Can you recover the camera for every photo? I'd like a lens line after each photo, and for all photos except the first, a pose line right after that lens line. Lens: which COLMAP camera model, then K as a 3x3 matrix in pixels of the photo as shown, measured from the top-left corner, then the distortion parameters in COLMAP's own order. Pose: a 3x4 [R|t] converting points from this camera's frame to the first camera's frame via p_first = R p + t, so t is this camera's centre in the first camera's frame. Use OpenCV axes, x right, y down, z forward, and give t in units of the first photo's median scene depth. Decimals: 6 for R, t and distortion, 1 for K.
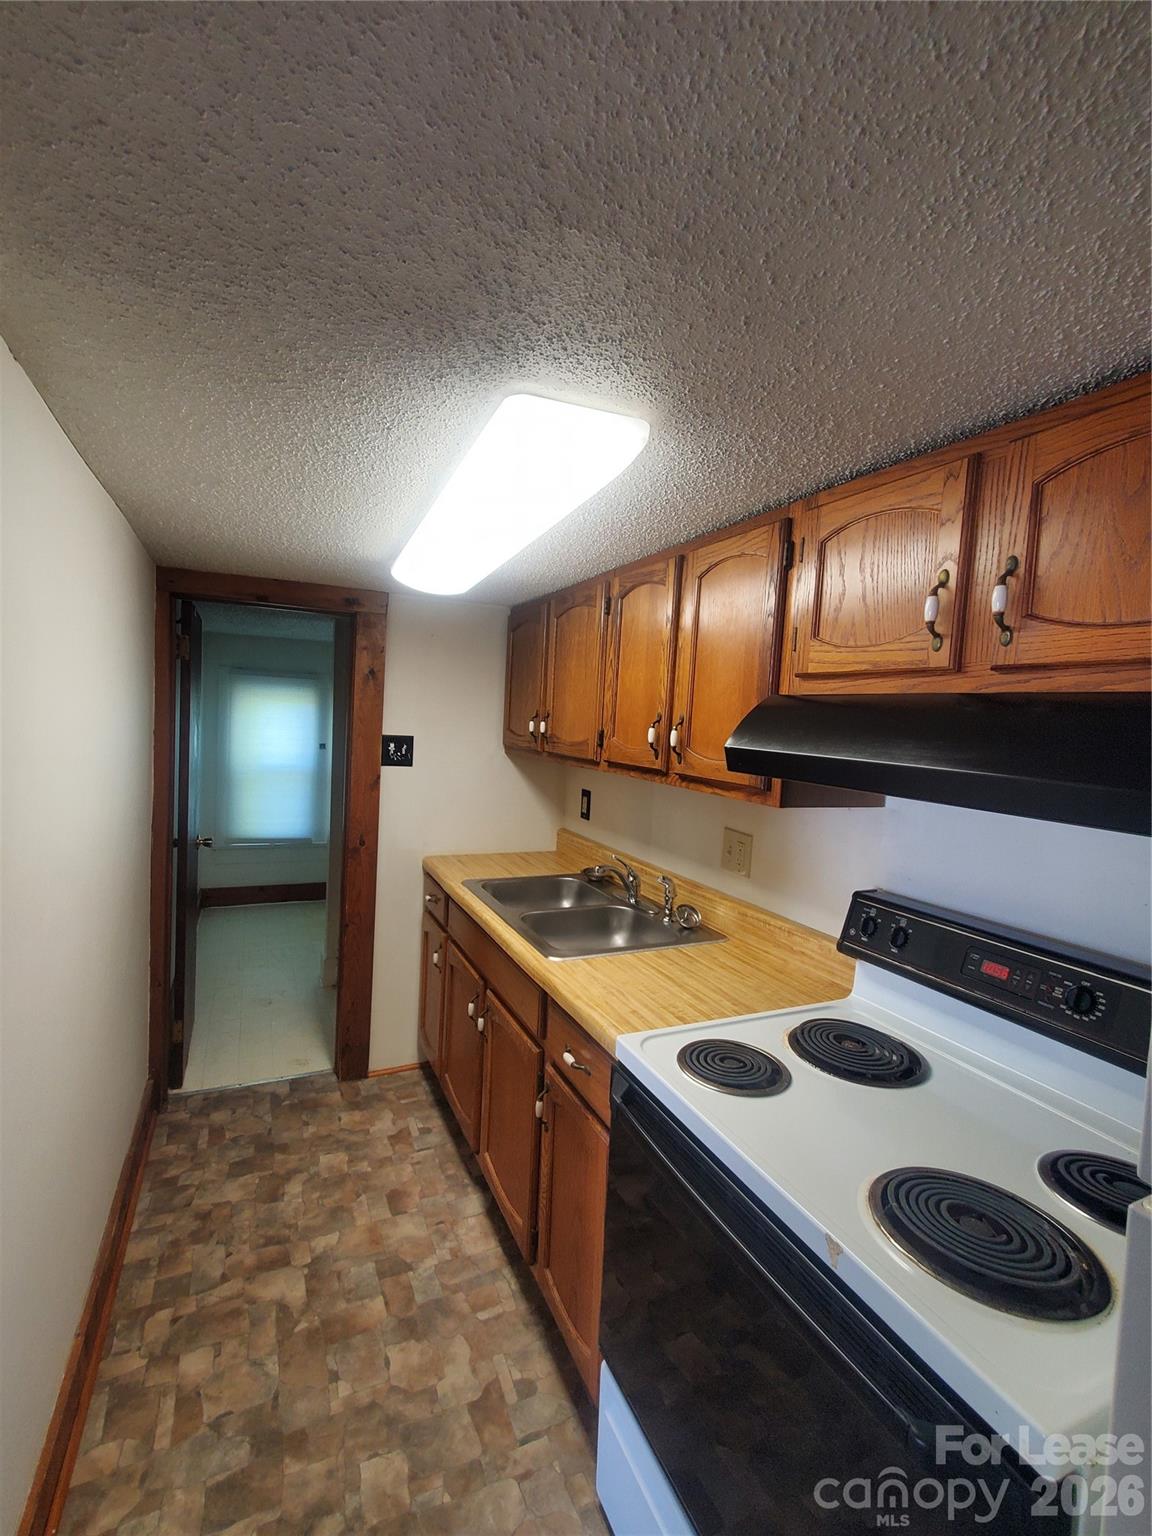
lens RADIAL K [[685.4, 0, 576.1], [0, 685.4, 763.8], [0, 0, 1]] dist [0.000125, 0.003053]
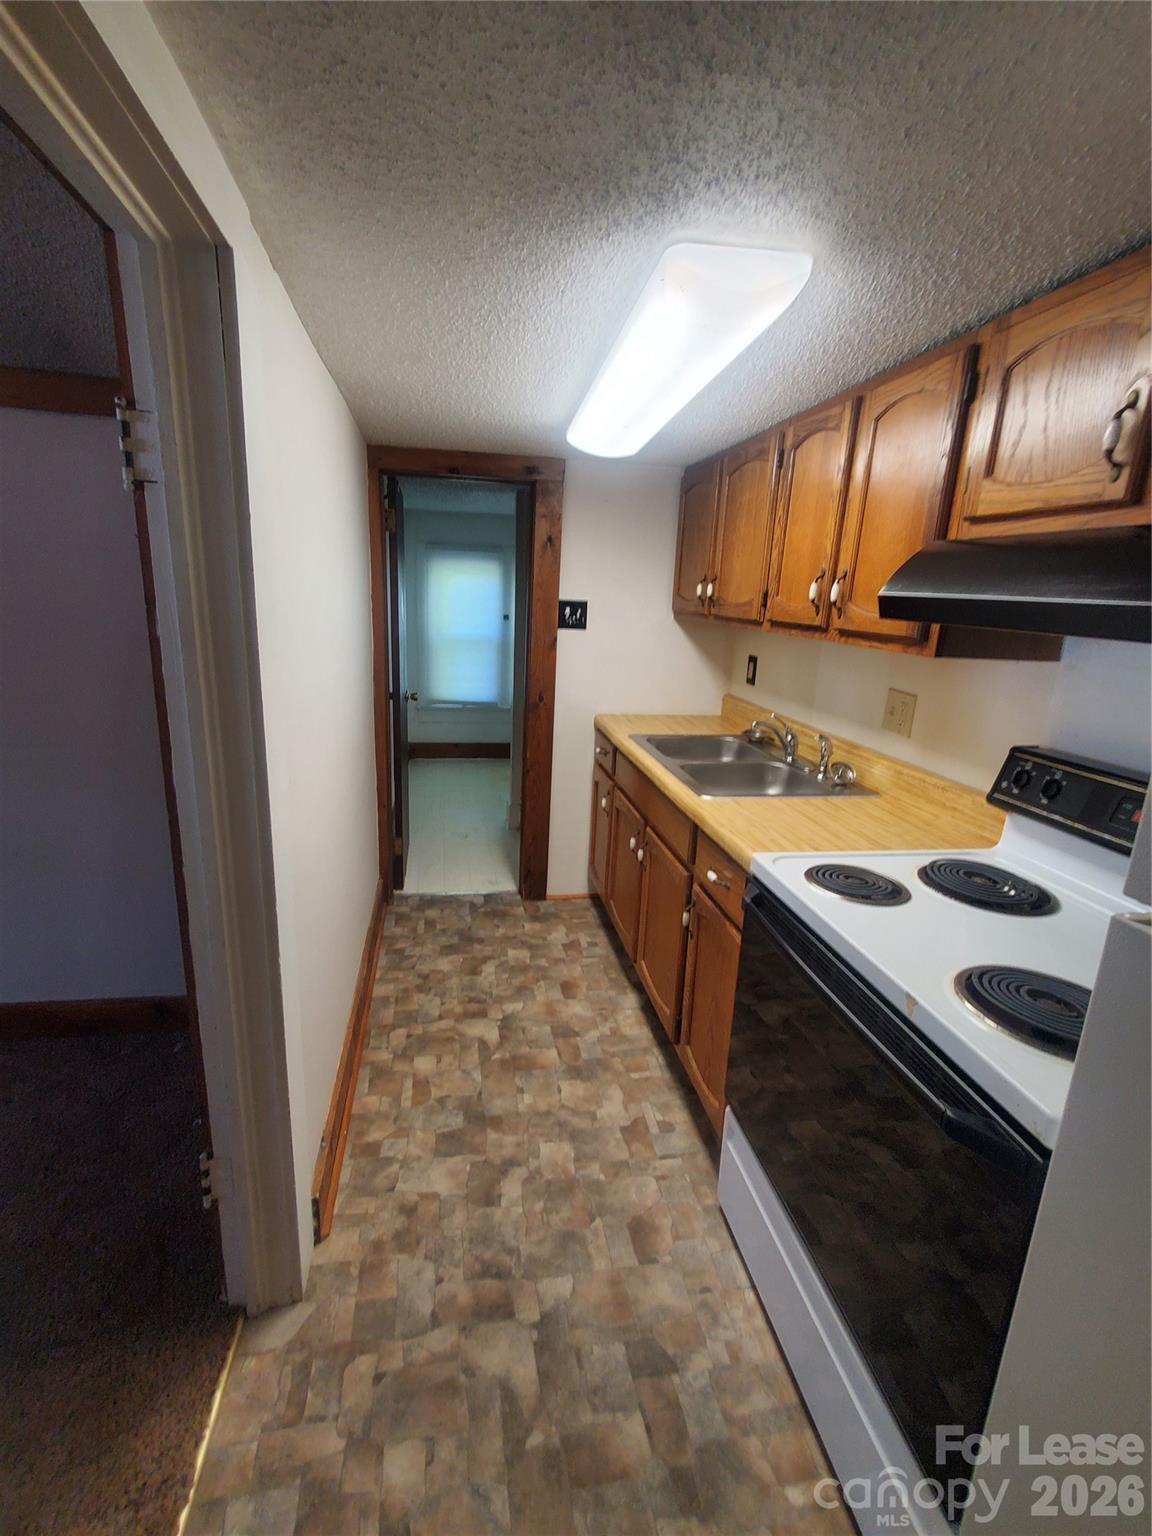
lens RADIAL K [[685.4, 0, 576.1], [0, 685.4, 763.8], [0, 0, 1]] dist [0.000125, 0.003053]
pose [[0.967864, 0.051976, -0.246044, 0.035807], [-0.008542, 0.984638, 0.174398, 0.039505], [0.251329, -0.166691, 0.953440, -0.104753]]
